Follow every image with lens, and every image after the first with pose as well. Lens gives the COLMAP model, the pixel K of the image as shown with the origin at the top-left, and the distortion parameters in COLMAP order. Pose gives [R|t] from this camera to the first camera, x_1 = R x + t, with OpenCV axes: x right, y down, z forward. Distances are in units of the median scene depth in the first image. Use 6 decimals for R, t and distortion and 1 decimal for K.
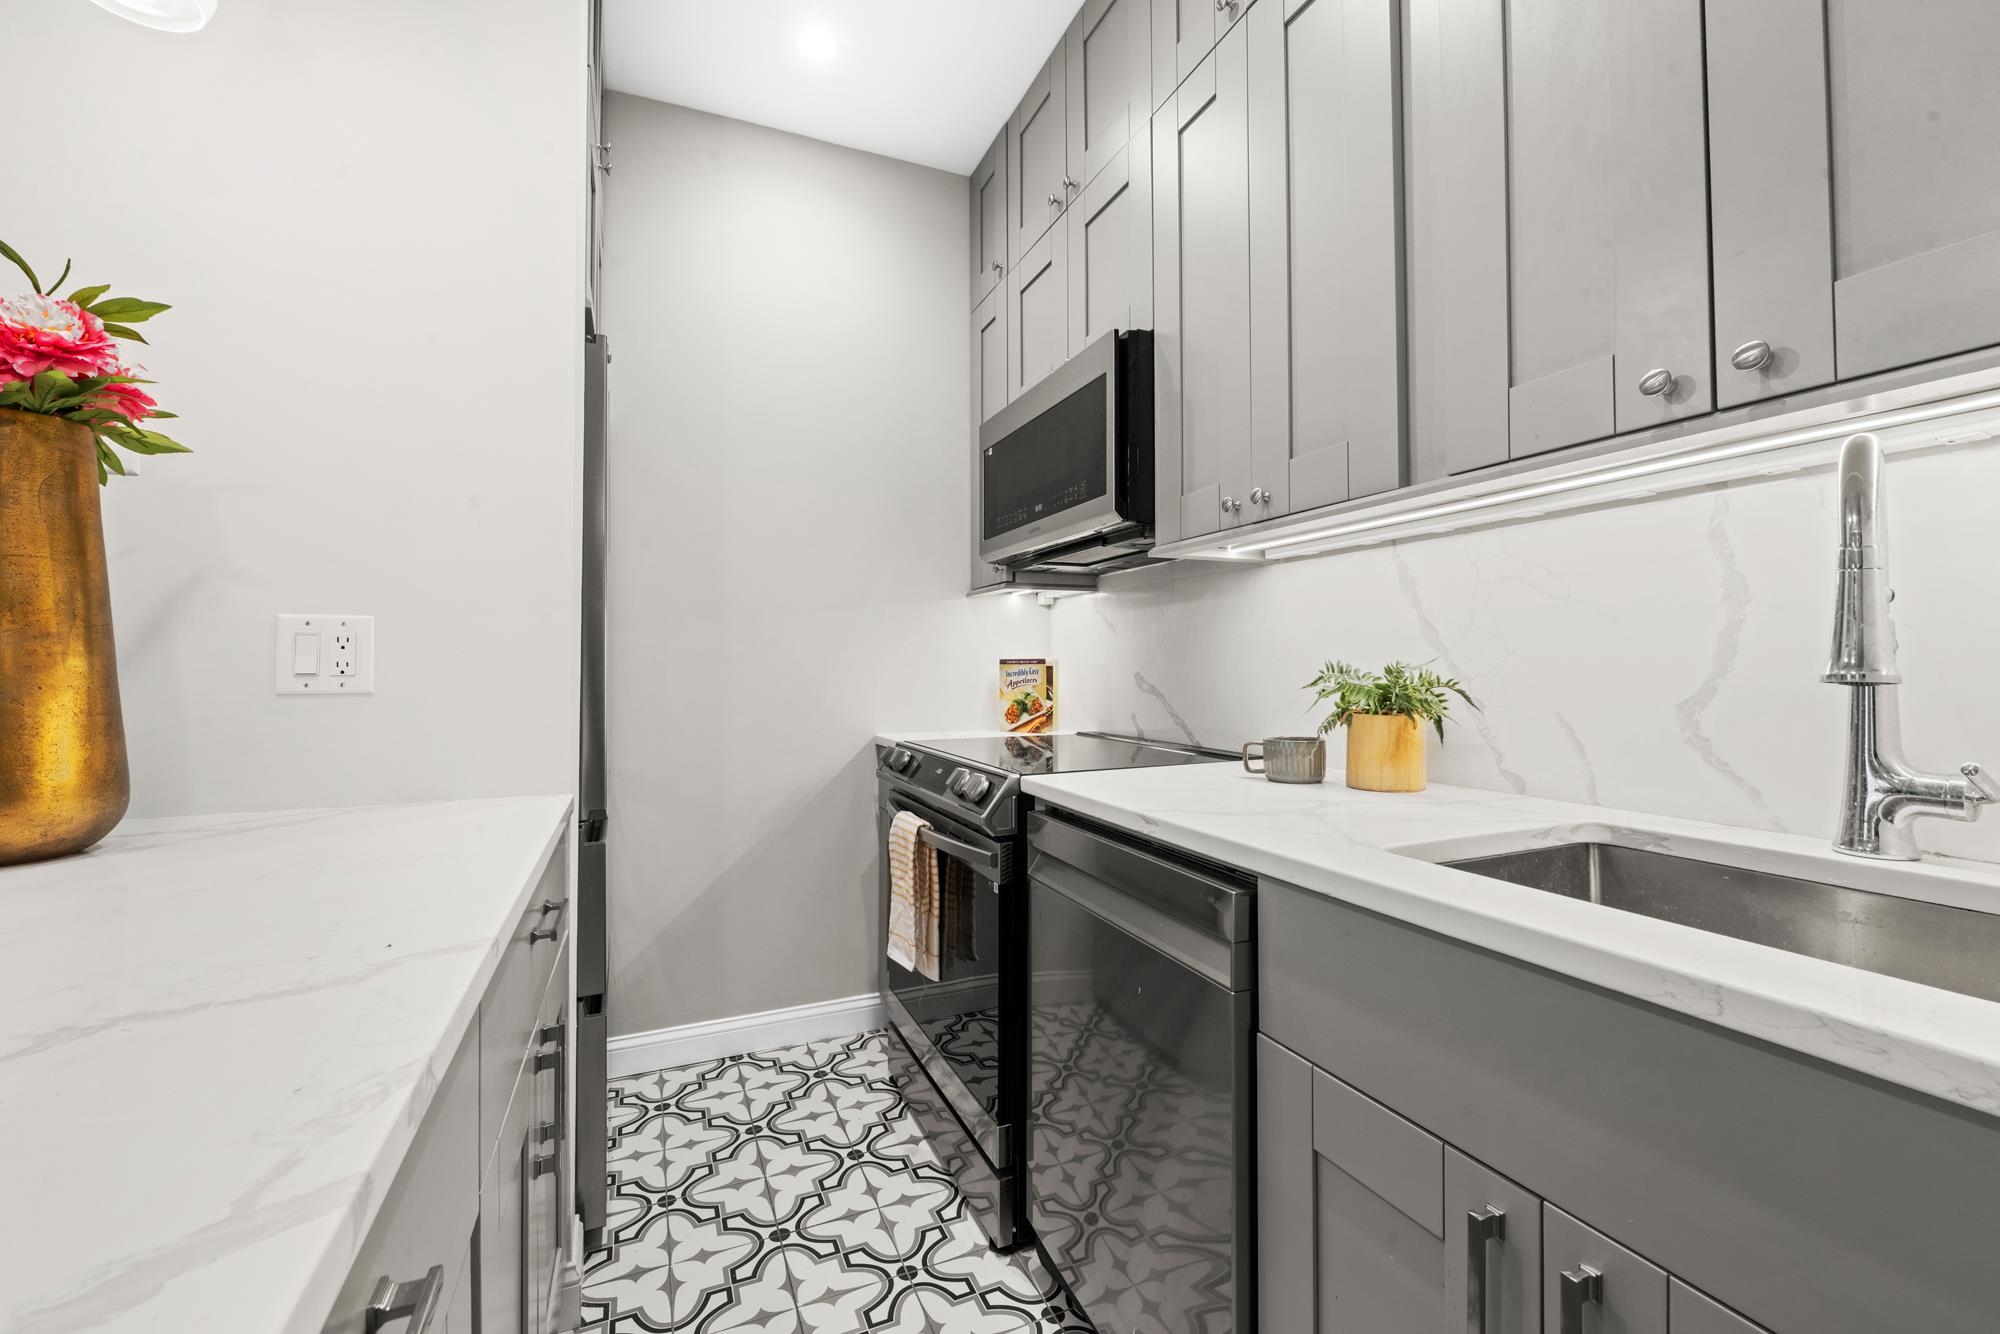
lens RADIAL K [[808.2, 0, 993.6], [0, 808.2, 659.6], [0, 0, 1]] dist [-0.005596, -0.001365]
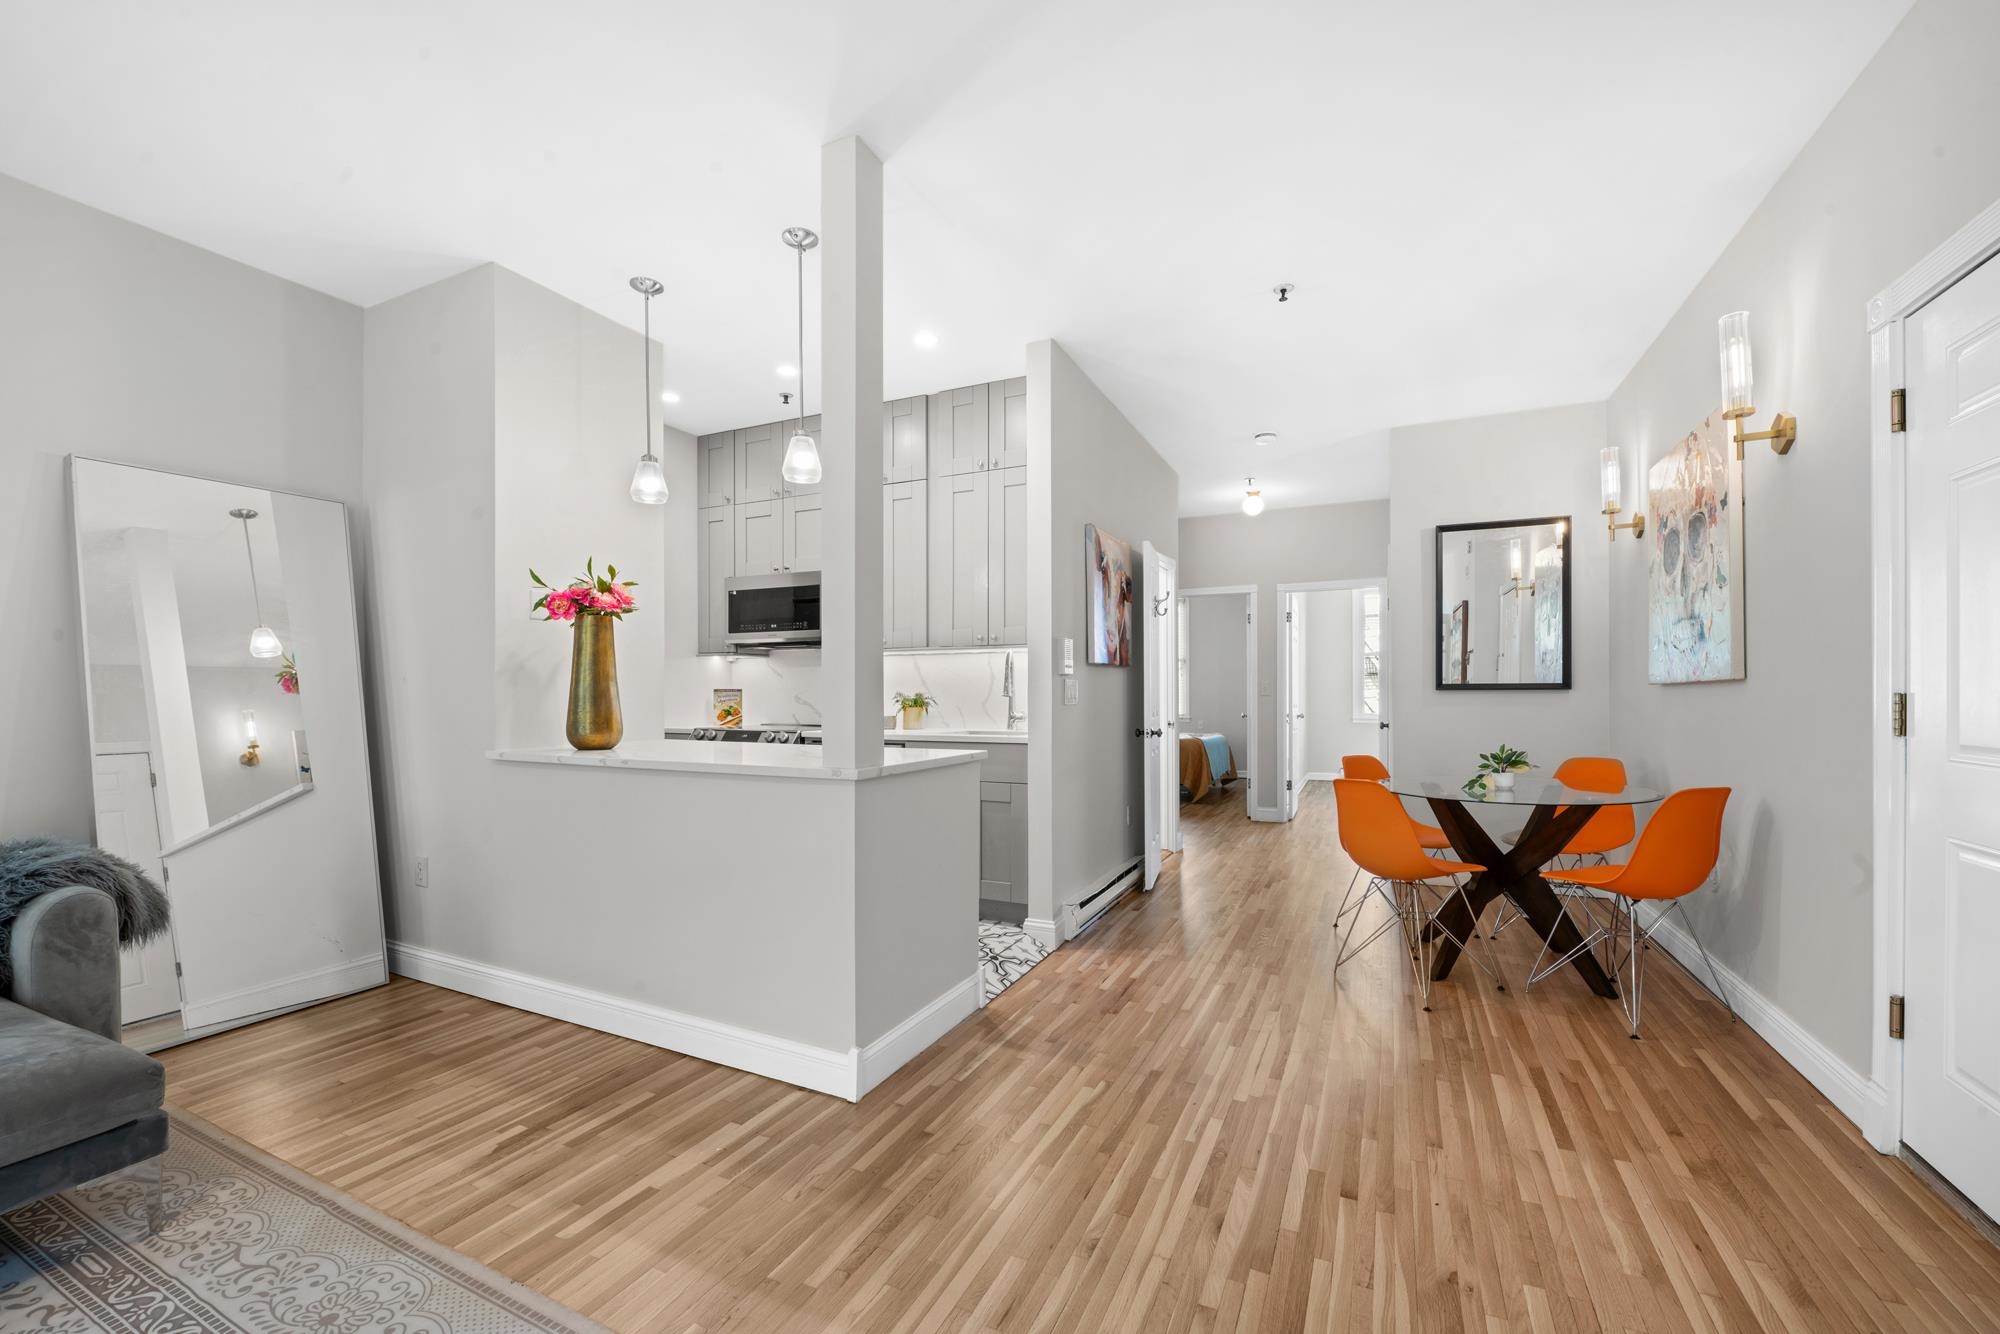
lens RADIAL K [[808.2, 0, 996.4], [0, 808.2, 692.0], [0, 0, 1]] dist [-0.005596, -0.001365]
pose [[0.753892, 0.001789, 0.656996, -1.405302], [-0.006398, 0.999969, 0.004618, -0.014292], [-0.656967, -0.007684, 0.753880, -1.686035]]
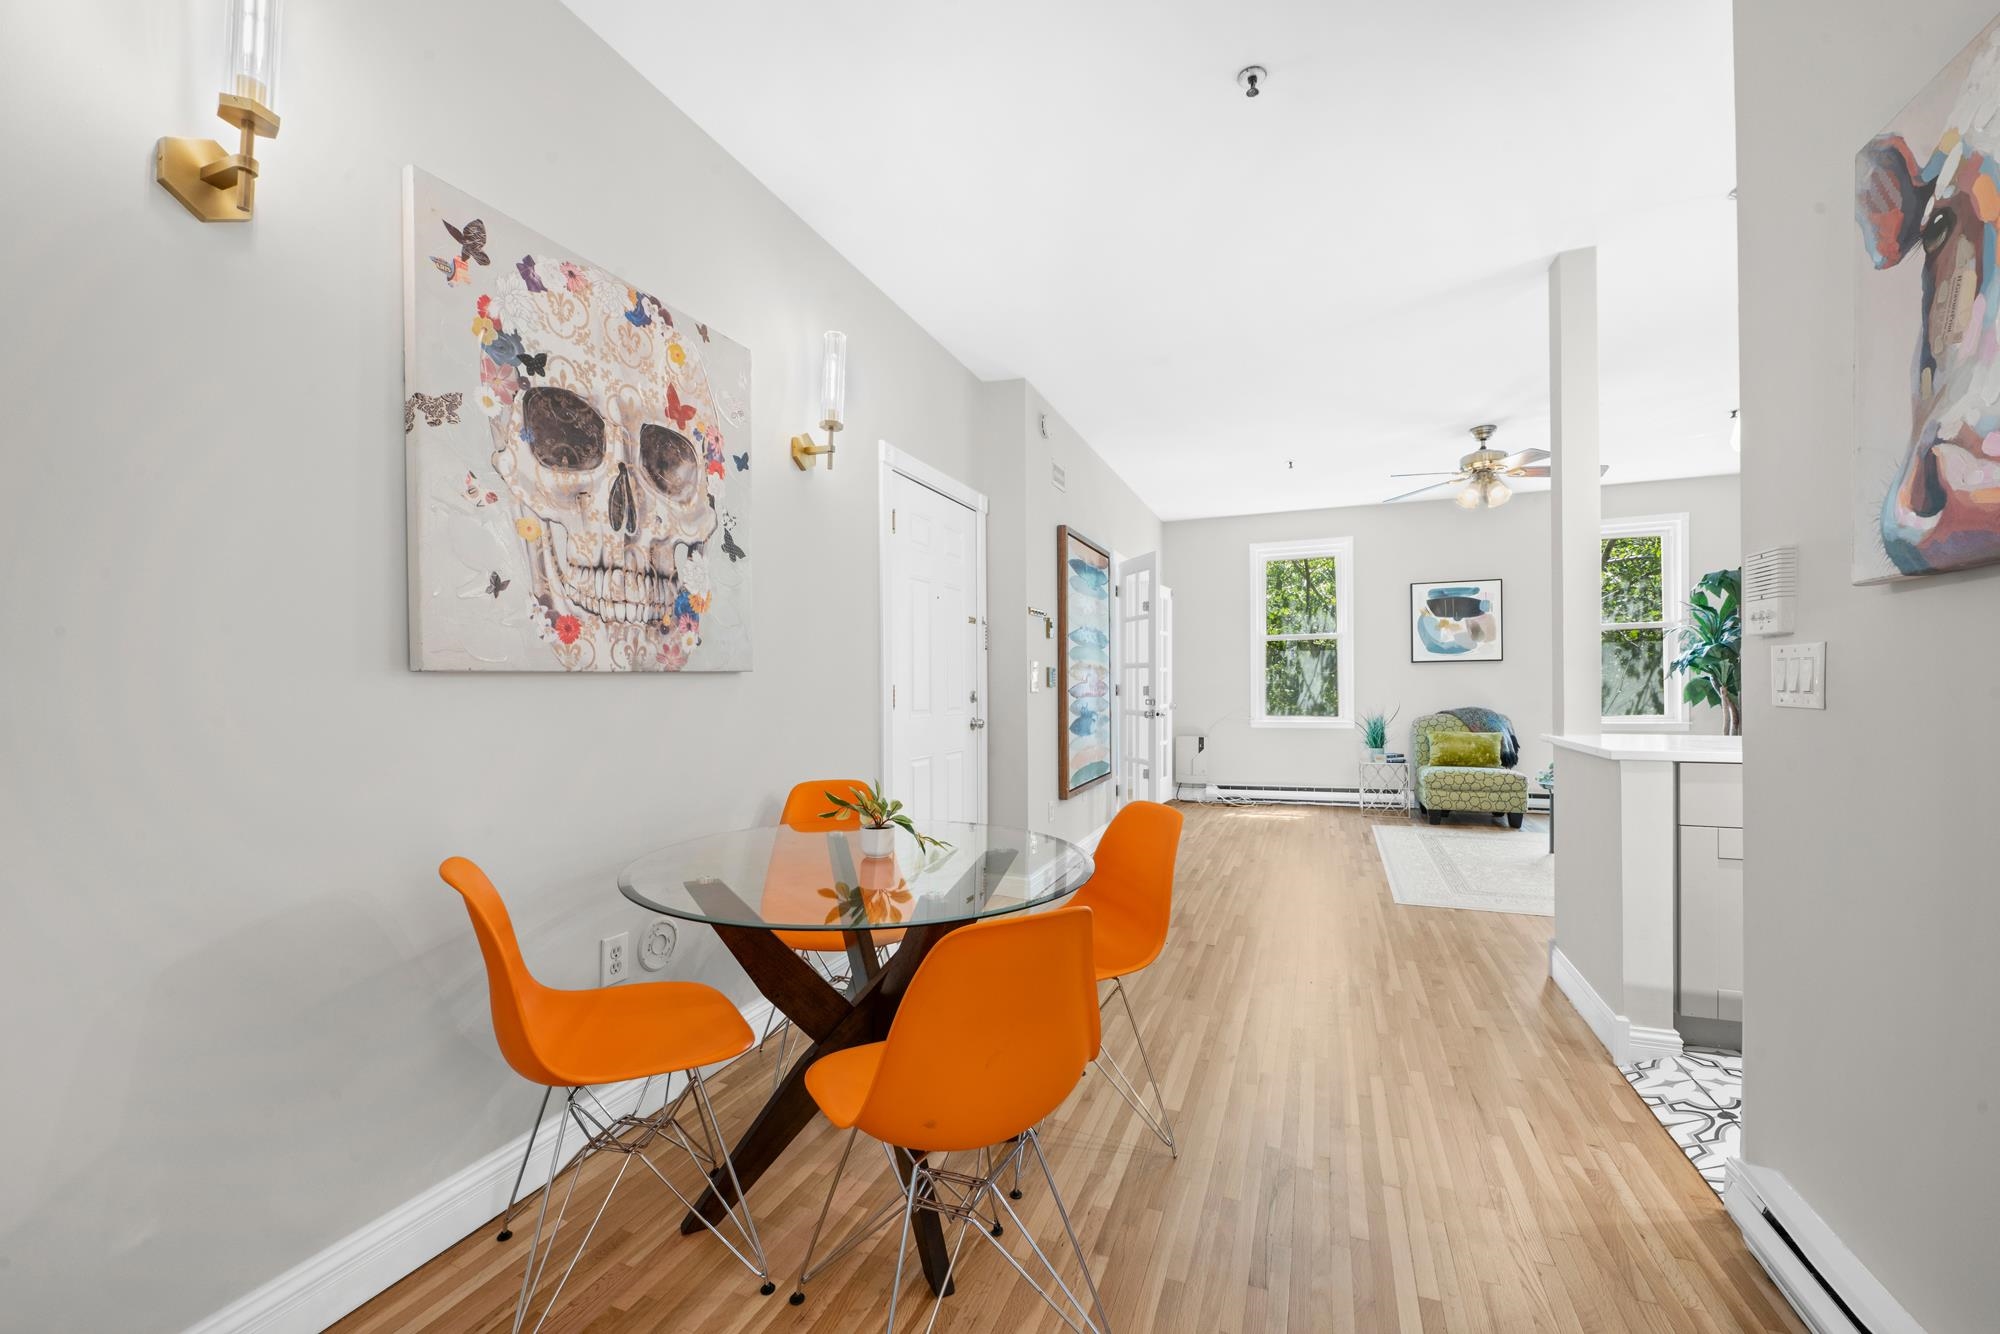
lens RADIAL K [[808.2, 0, 1000.5], [0, 808.2, 682.4], [0, 0, 1]] dist [-0.005596, -0.001365]
pose [[-0.704099, 0.007835, -0.710058, 2.075241], [0.017508, 0.999827, -0.006329, -0.004109], [0.709886, -0.016888, -0.704114, 0.207808]]
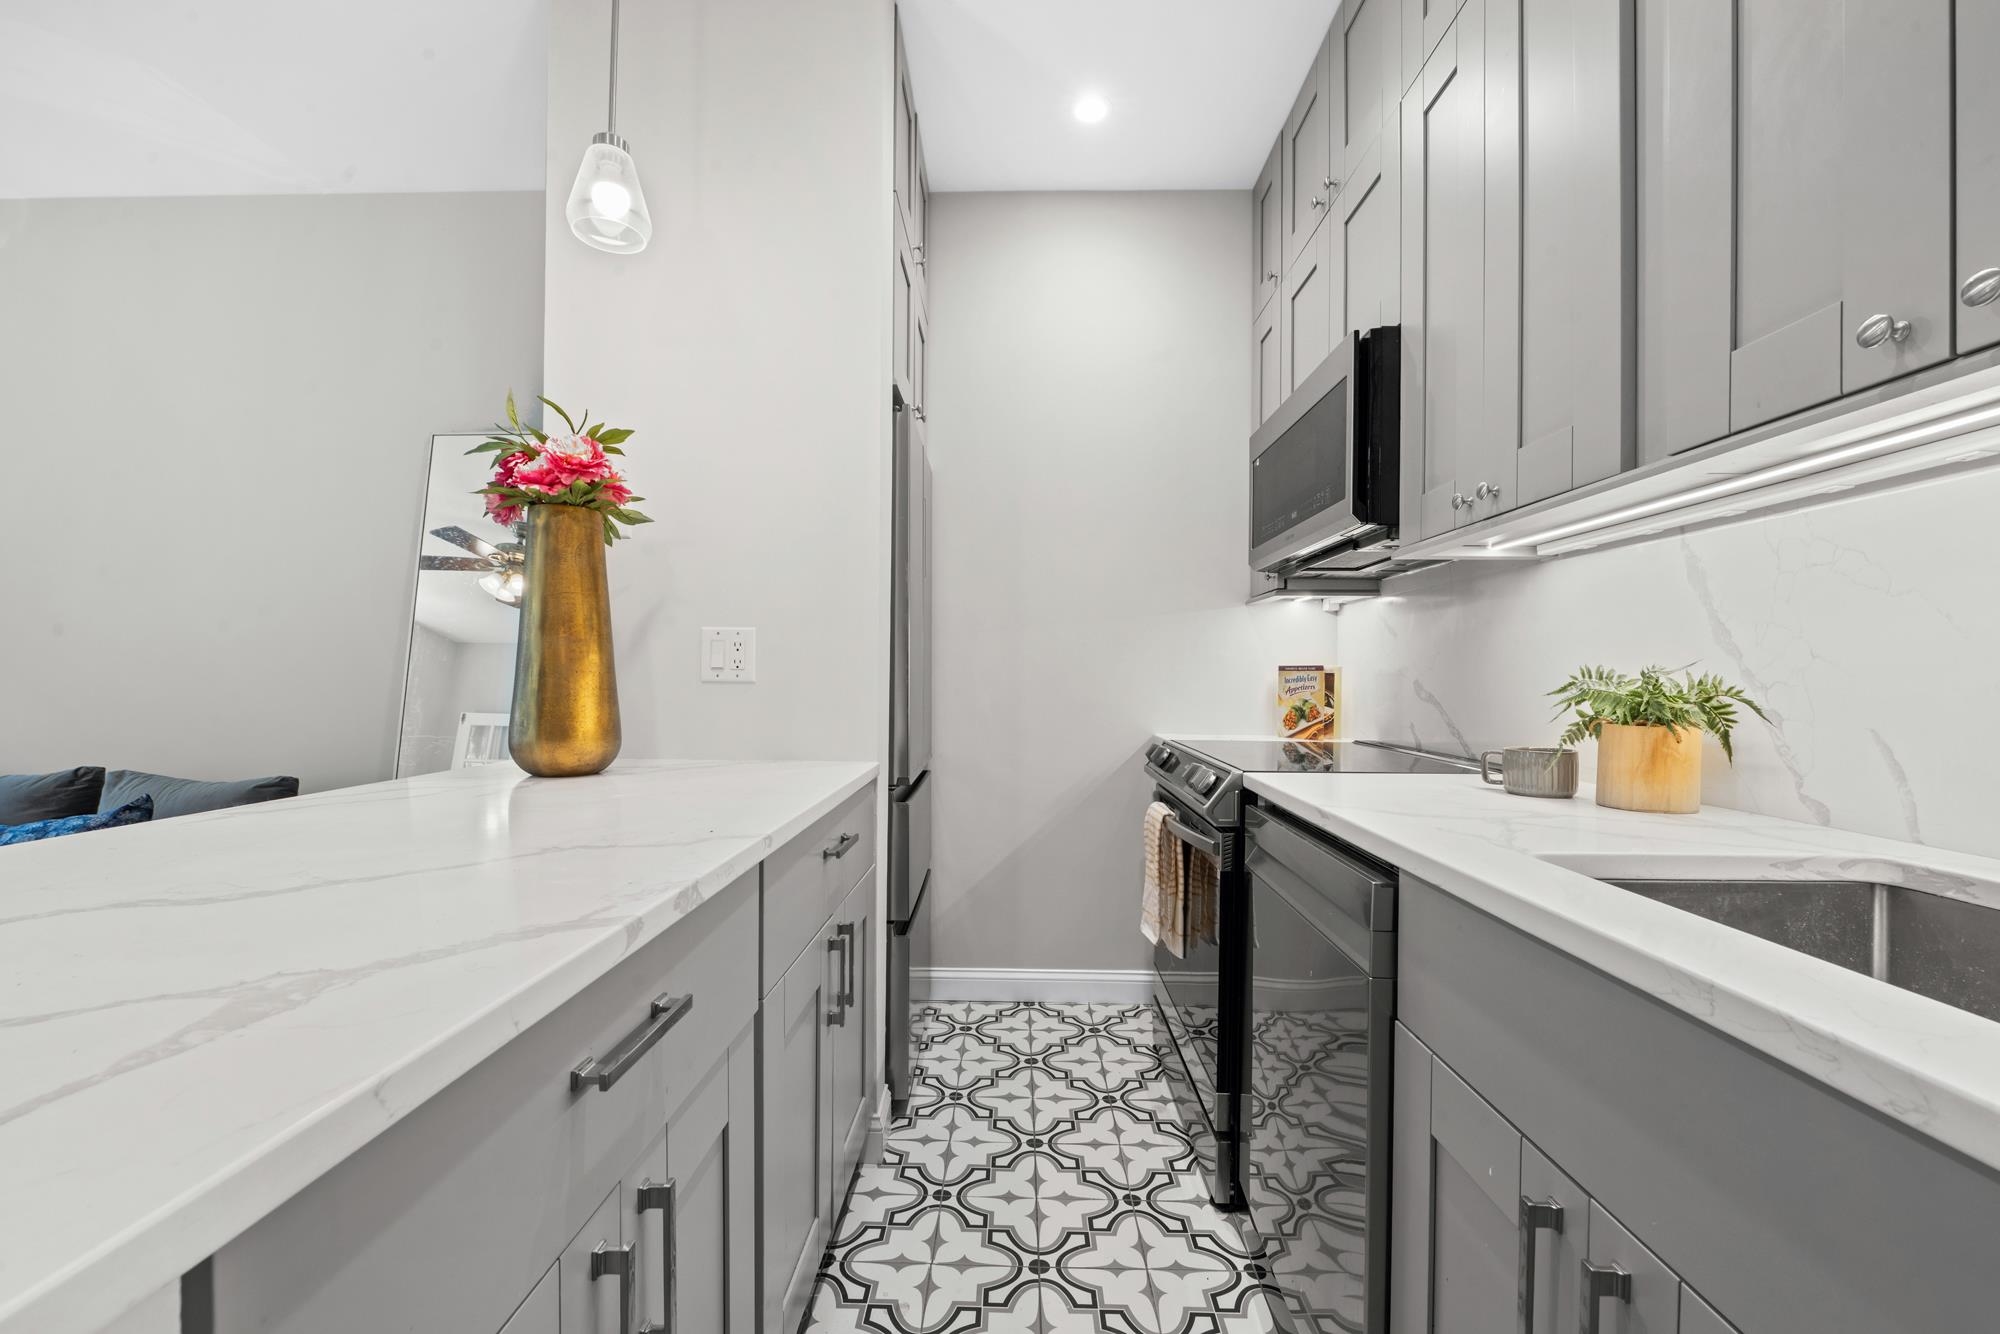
lens RADIAL K [[808.2, 0, 1019.4], [0, 808.2, 696.3], [0, 0, 1]] dist [-0.005596, -0.001365]
pose [[0.909094, 0.023378, -0.415935, 0.216414], [-0.010786, 0.999410, 0.032599, 0.013424], [0.416451, -0.025149, 0.908810, -0.090679]]
